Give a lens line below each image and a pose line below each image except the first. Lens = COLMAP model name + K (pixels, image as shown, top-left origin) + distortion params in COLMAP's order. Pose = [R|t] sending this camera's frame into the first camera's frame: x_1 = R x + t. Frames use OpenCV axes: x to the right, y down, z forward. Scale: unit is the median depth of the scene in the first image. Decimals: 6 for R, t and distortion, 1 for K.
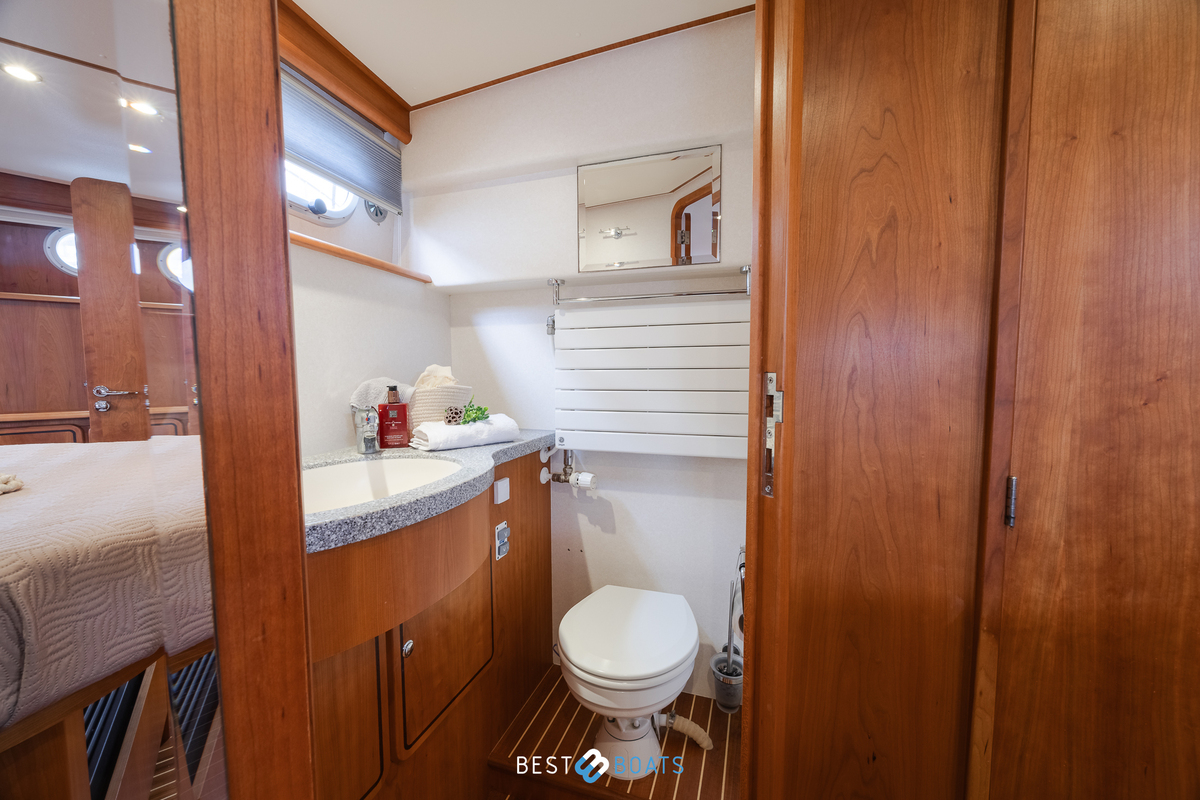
lens RADIAL K [[460.1, 0, 599.7], [0, 460.1, 404.8], [0, 0, 1]] dist [-0.000234, -0.000010]
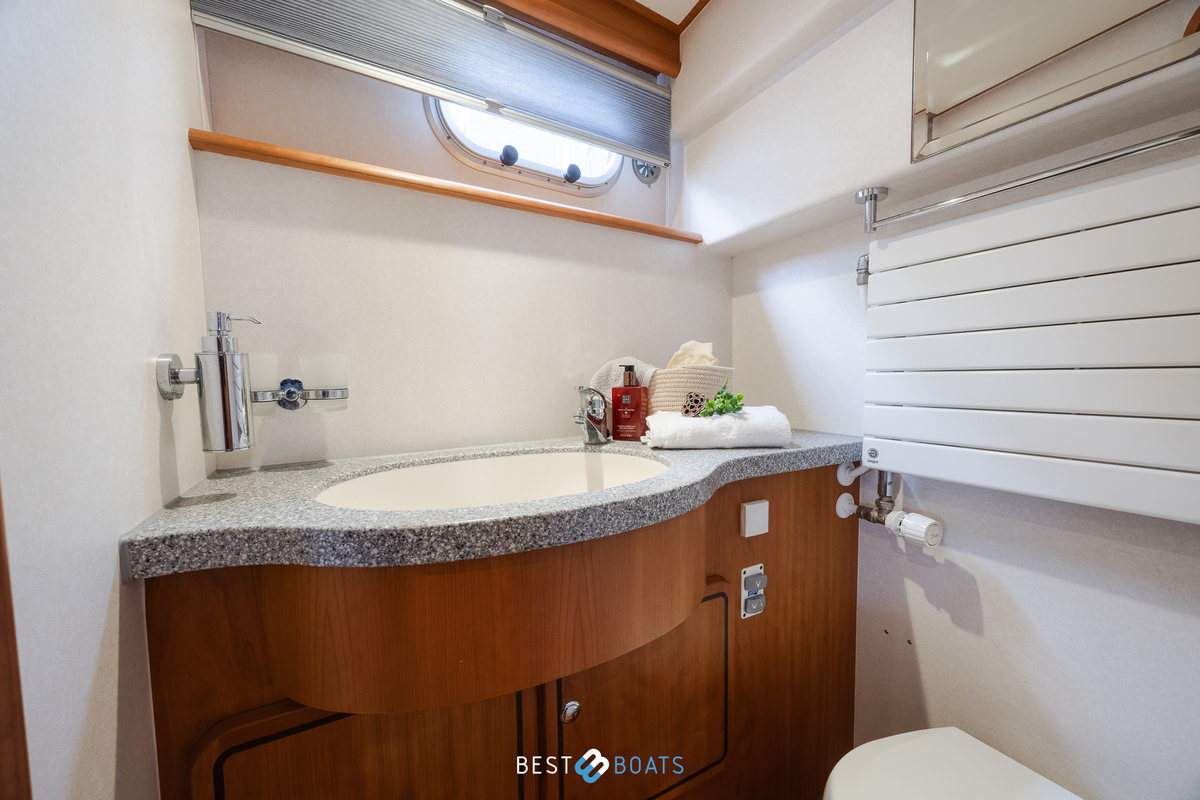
lens RADIAL K [[460.1, 0, 599.7], [0, 460.1, 404.8], [0, 0, 1]] dist [-0.000234, -0.000010]
pose [[0.735801, 0.037351, -0.676167, 0.070808], [-0.037685, 0.999189, 0.014186, 0.019296], [0.676148, 0.015043, 0.736612, 0.349626]]
